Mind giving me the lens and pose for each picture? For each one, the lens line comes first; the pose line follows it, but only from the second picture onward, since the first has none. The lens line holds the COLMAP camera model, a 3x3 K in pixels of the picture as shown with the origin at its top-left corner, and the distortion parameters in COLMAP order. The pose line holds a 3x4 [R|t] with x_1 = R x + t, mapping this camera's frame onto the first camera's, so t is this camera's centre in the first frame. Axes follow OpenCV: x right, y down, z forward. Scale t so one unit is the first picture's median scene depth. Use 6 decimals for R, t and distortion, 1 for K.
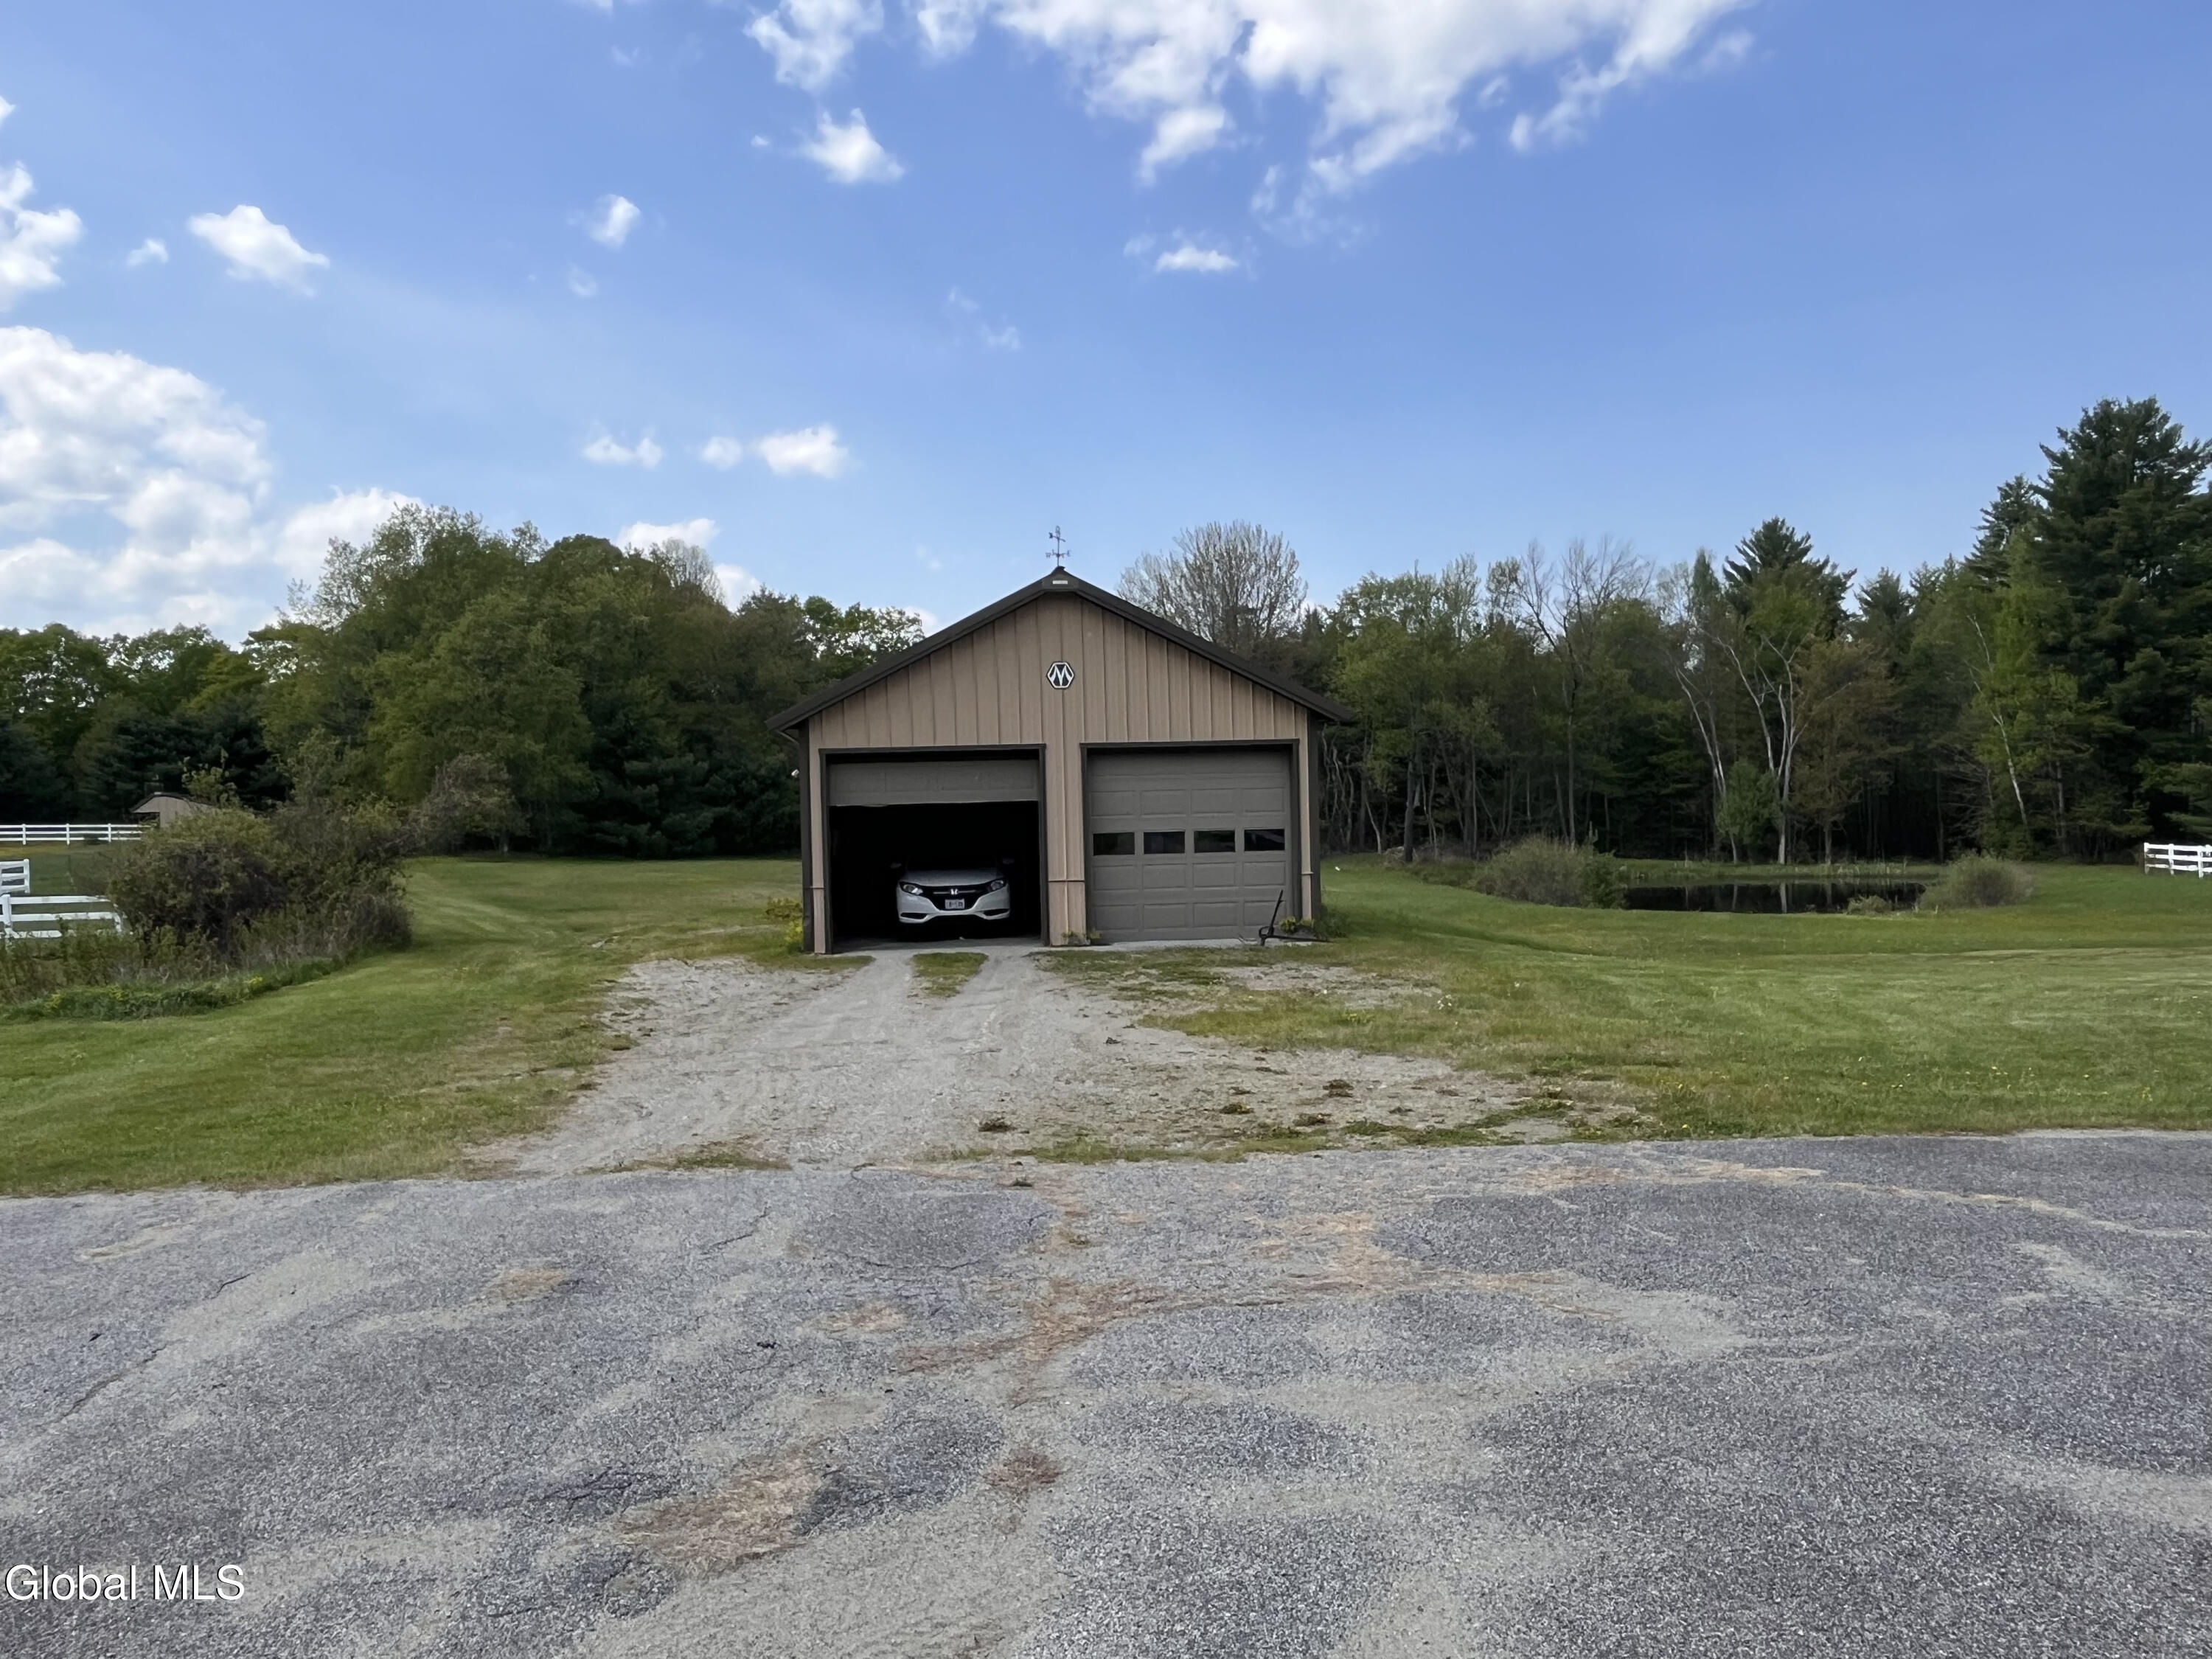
lens RADIAL K [[1663.7, 0, 1112.9], [0, 1663.7, 839.0], [0, 0, 1]] dist [0.005362, -0.006502]
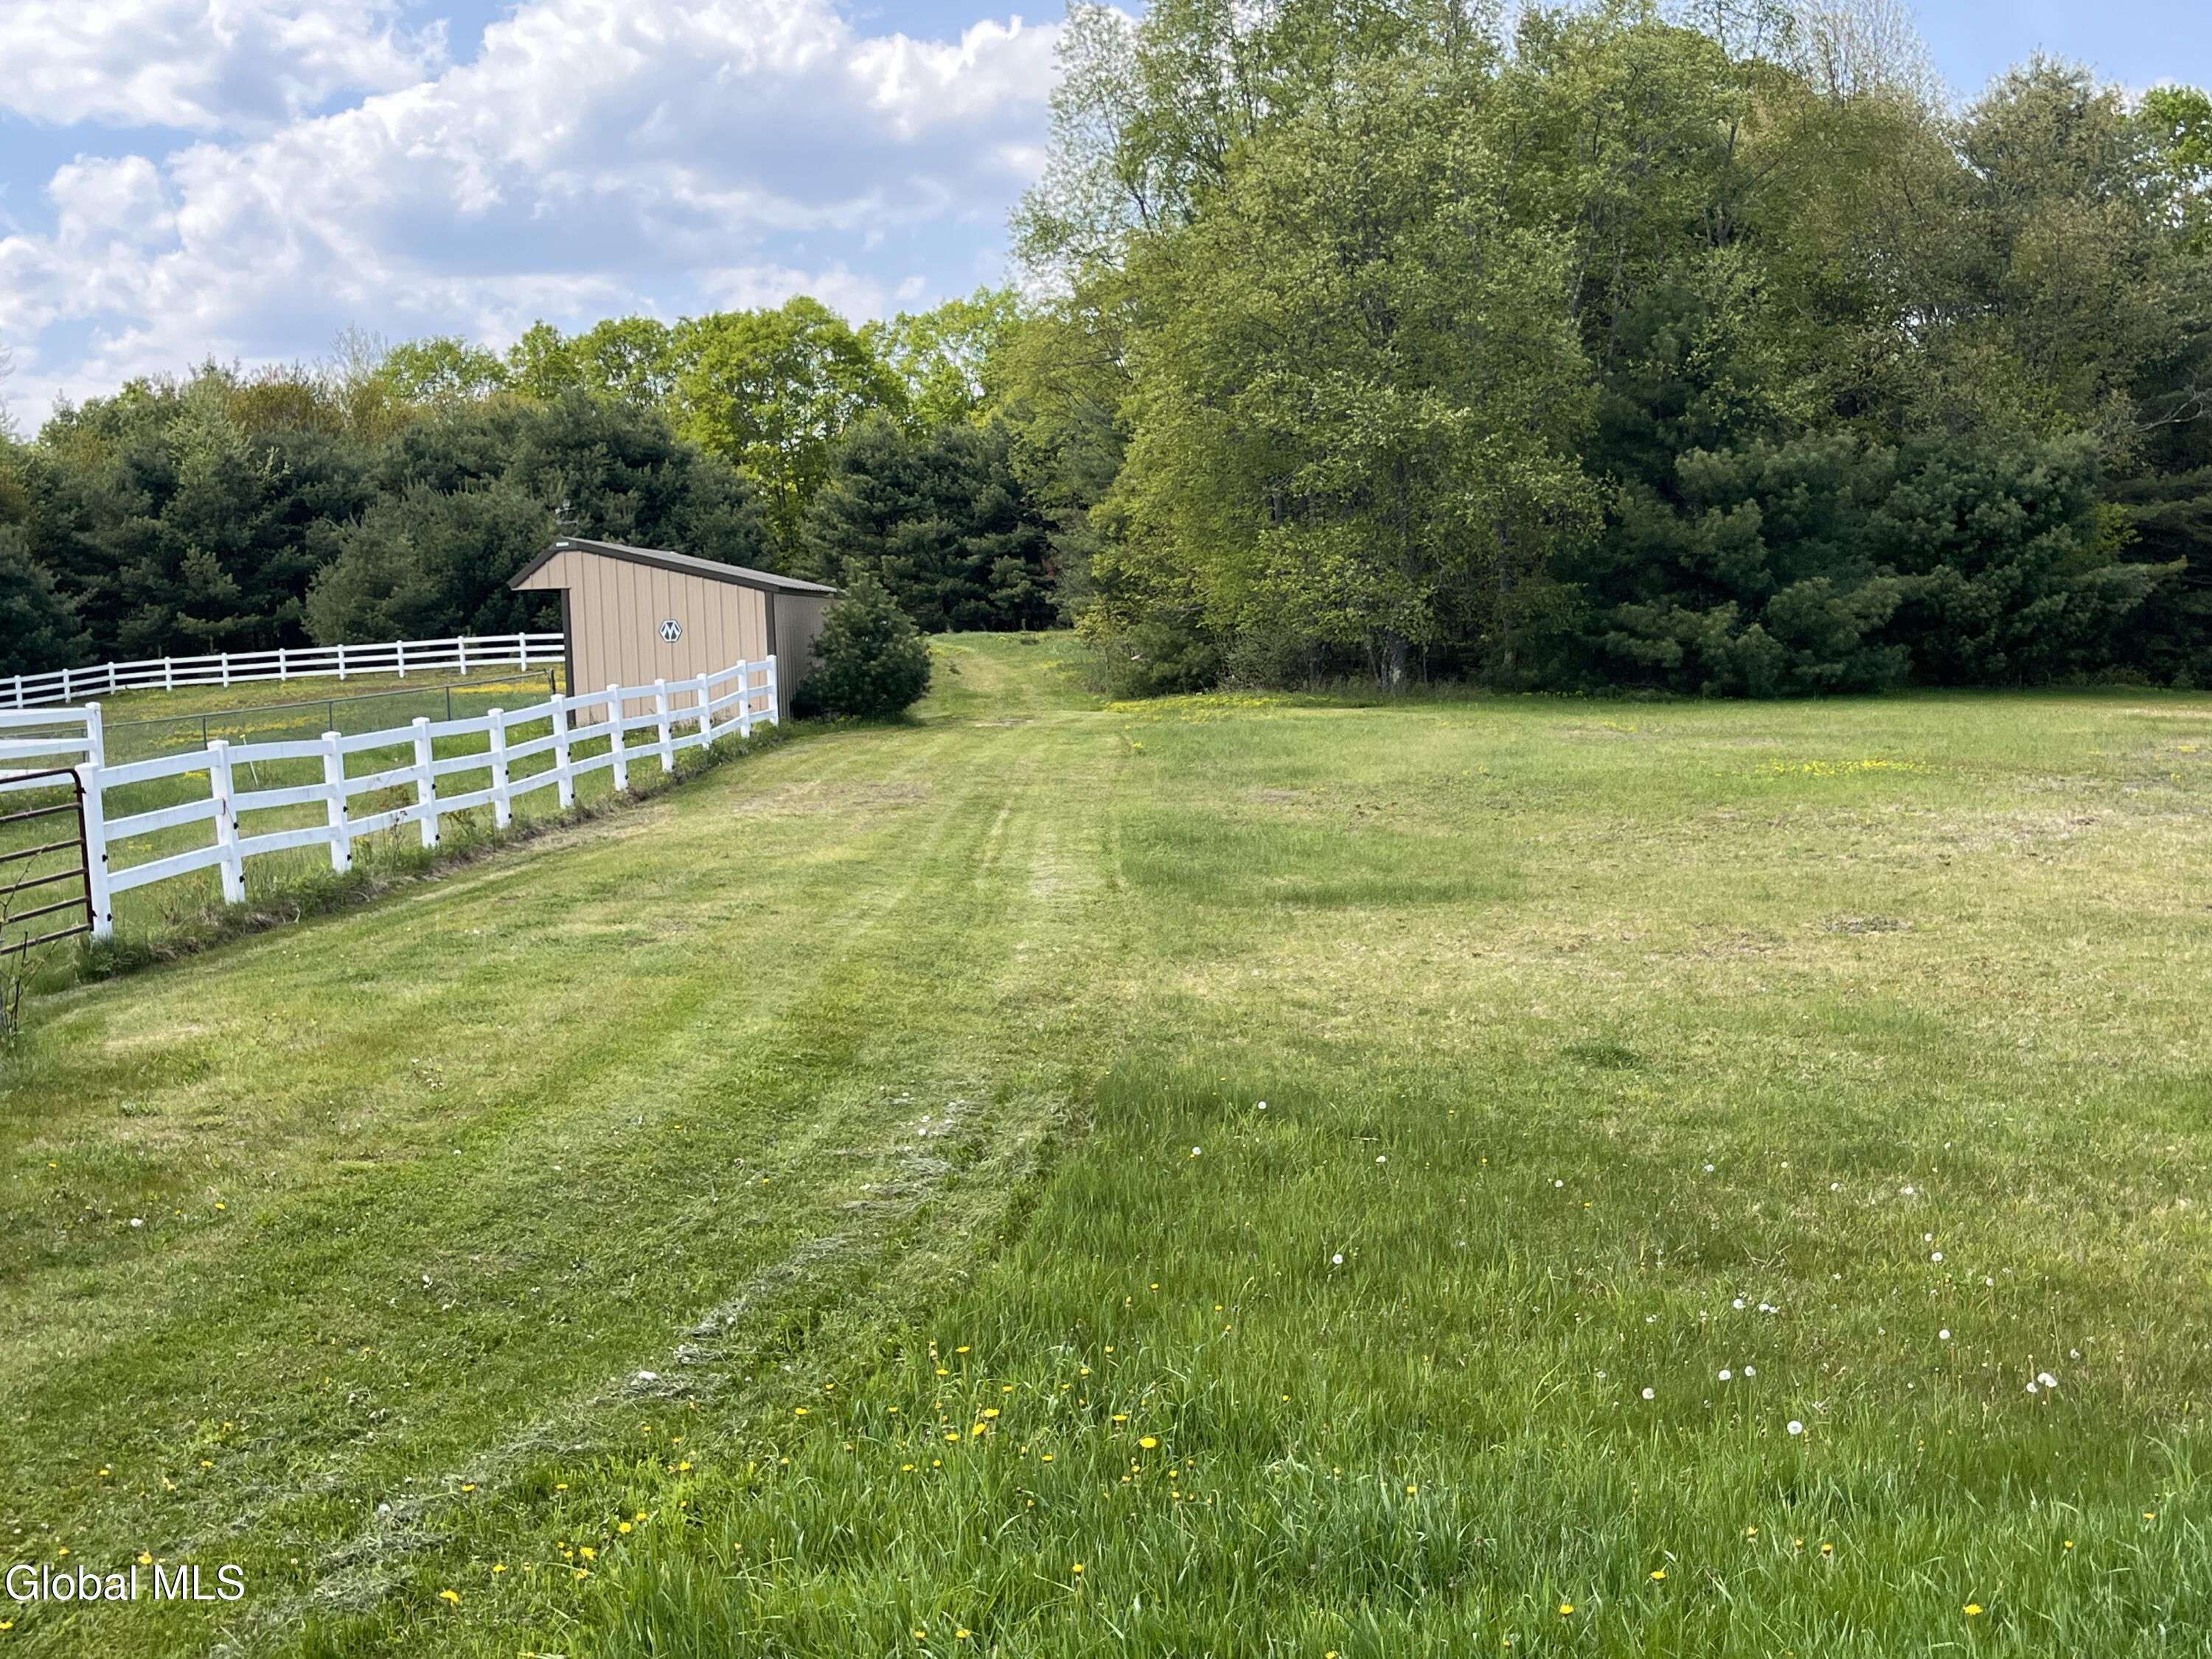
lens RADIAL K [[2628.6, 0, 1112.7], [0, 2628.6, 788.3], [0, 0, 1]] dist [0.143557, -0.023538]
pose [[0.863918, 0.020244, -0.503226, -0.083307], [0.005354, 0.998766, 0.049369, 0.001872], [0.503605, -0.045345, 0.862743, 0.358074]]
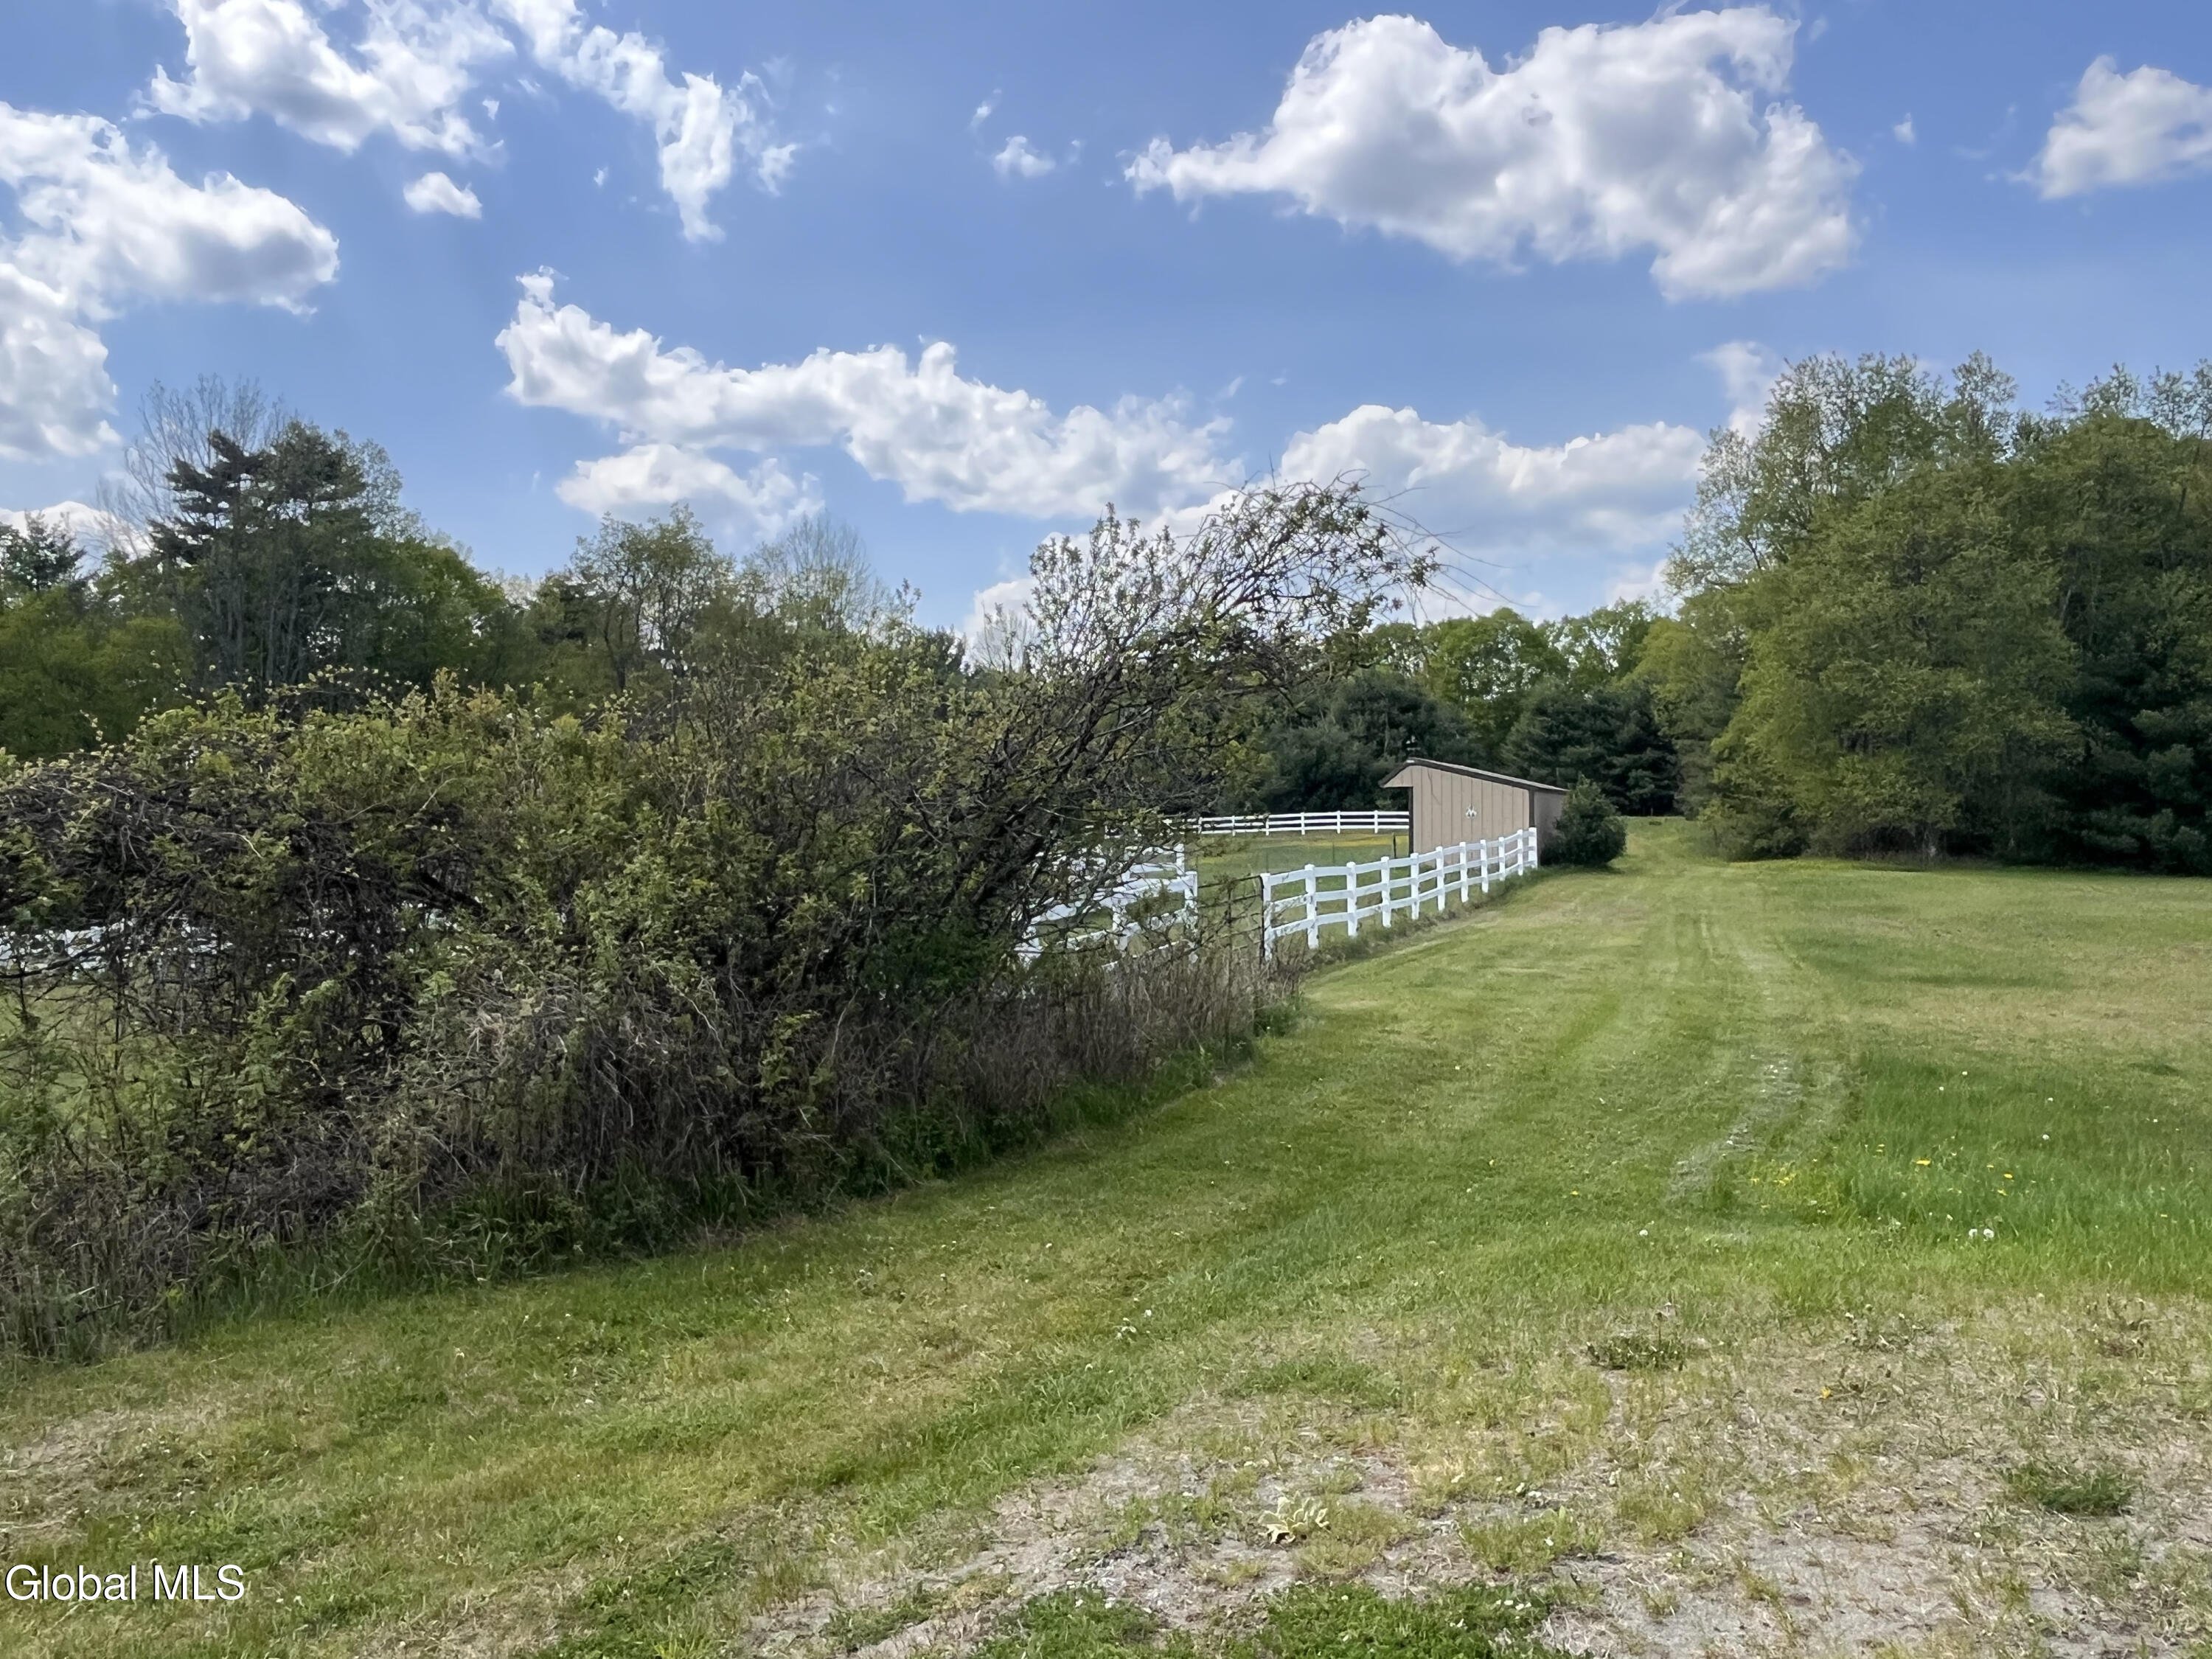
lens RADIAL K [[1663.7, 0, 1112.9], [0, 1663.7, 839.0], [0, 0, 1]] dist [0.005362, -0.006502]
pose [[0.656070, 0.021522, -0.754394, -0.077506], [-0.022131, 0.999712, 0.009273, 0.002623], [0.754376, 0.010612, 0.656357, 0.307420]]
